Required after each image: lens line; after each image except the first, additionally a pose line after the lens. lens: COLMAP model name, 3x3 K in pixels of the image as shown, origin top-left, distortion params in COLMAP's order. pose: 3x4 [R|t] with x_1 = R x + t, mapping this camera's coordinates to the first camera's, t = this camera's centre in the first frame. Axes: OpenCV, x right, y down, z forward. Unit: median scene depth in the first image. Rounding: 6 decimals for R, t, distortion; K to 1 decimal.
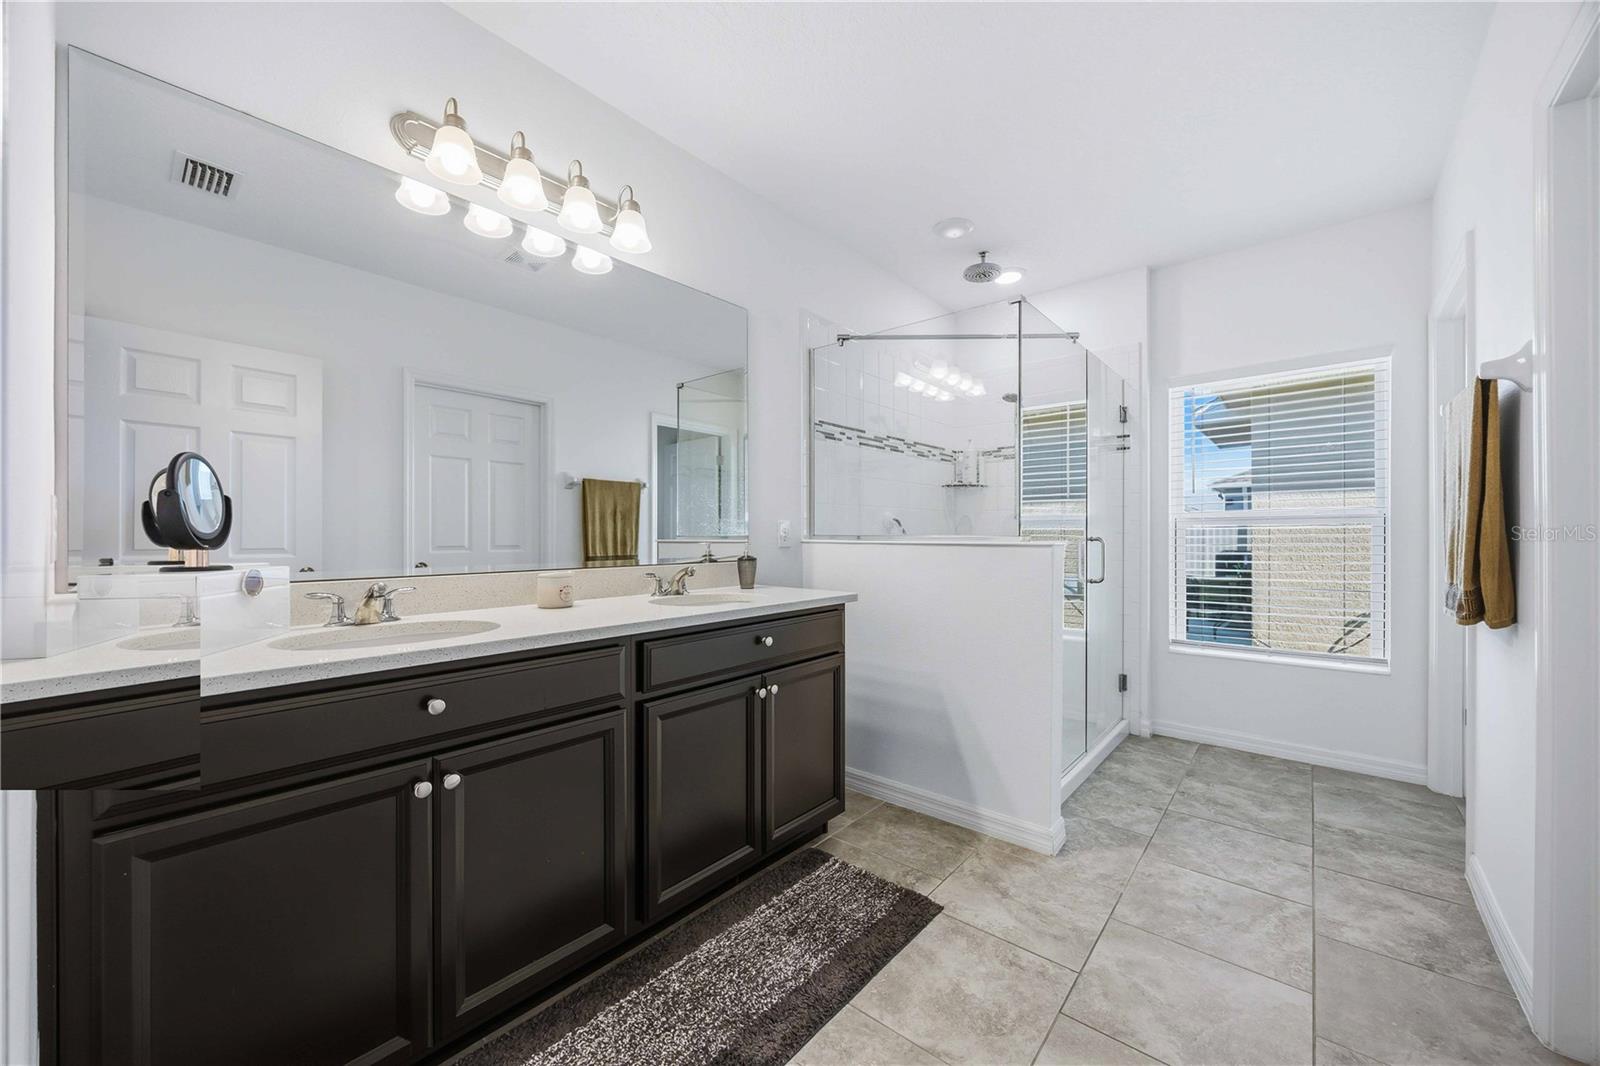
lens RADIAL K [[616.4, 0, 798.8], [0, 616.4, 538.6], [0, 0, 1]] dist [-0.000399, 0.000015]
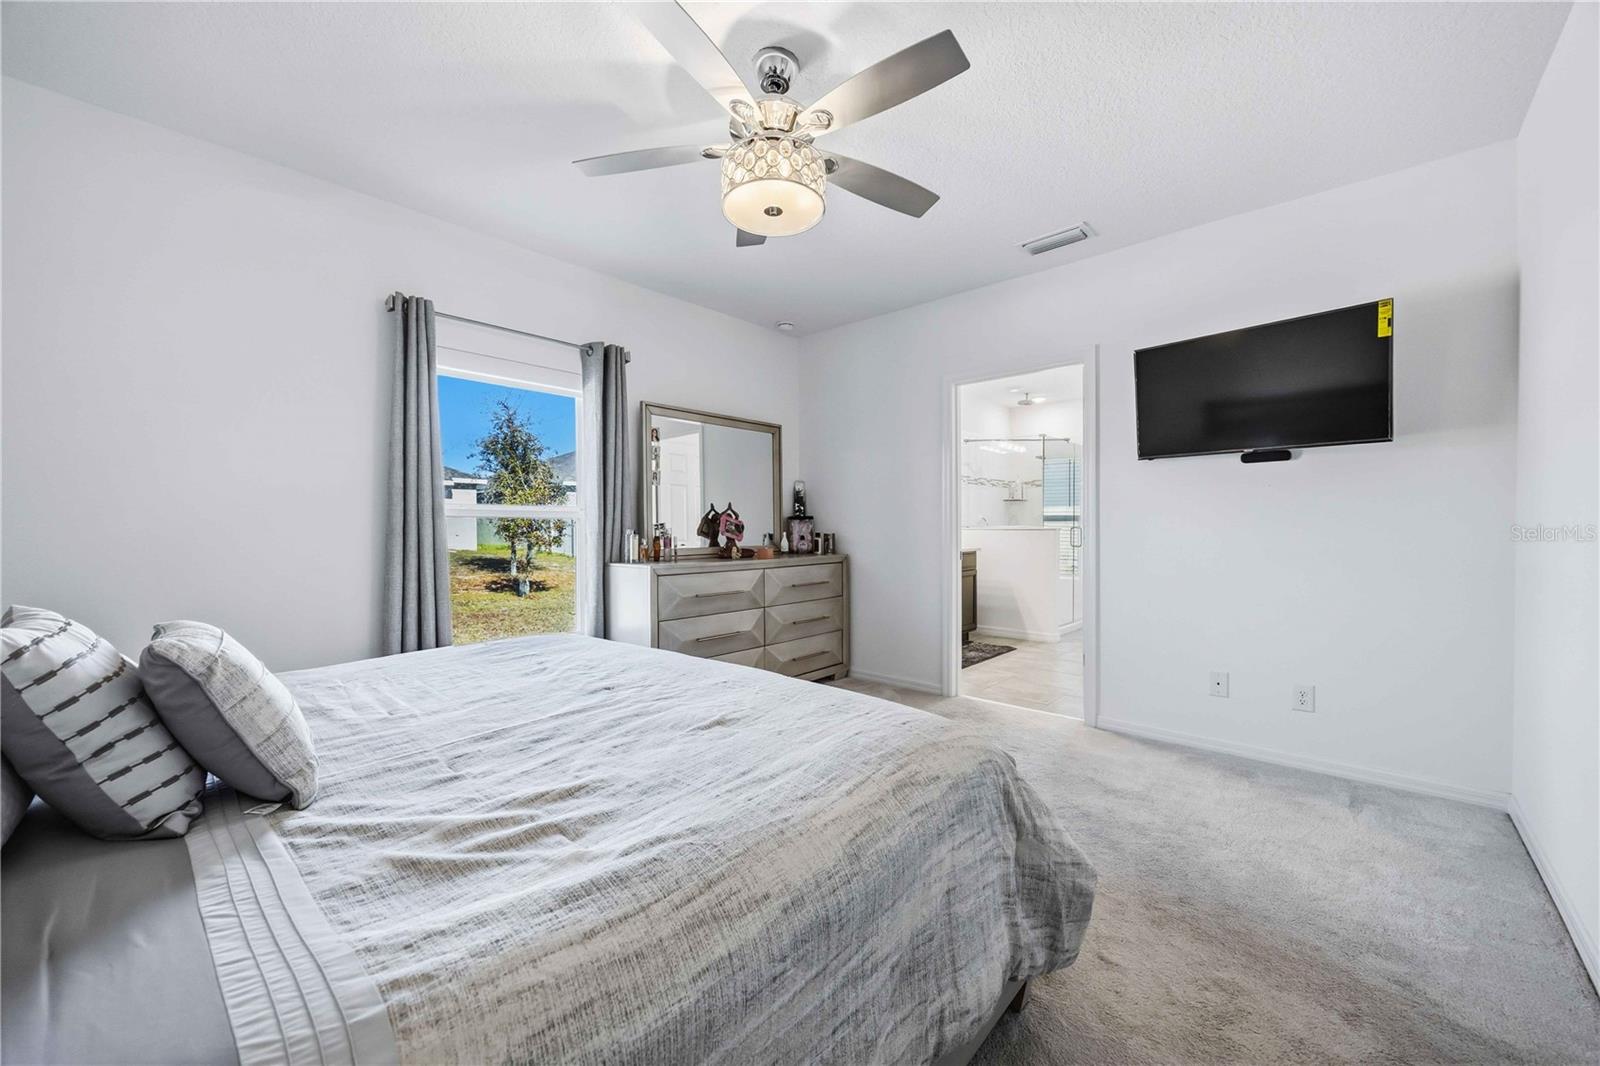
lens RADIAL K [[616.4, 0, 802.3], [0, 616.4, 532.6], [0, 0, 1]] dist [-0.000399, 0.000015]
pose [[0.999520, -0.000342, -0.030967, -0.371882], [0.000532, 0.999981, 0.006103, 0.006172], [0.030965, -0.006116, 0.999502, -1.050304]]
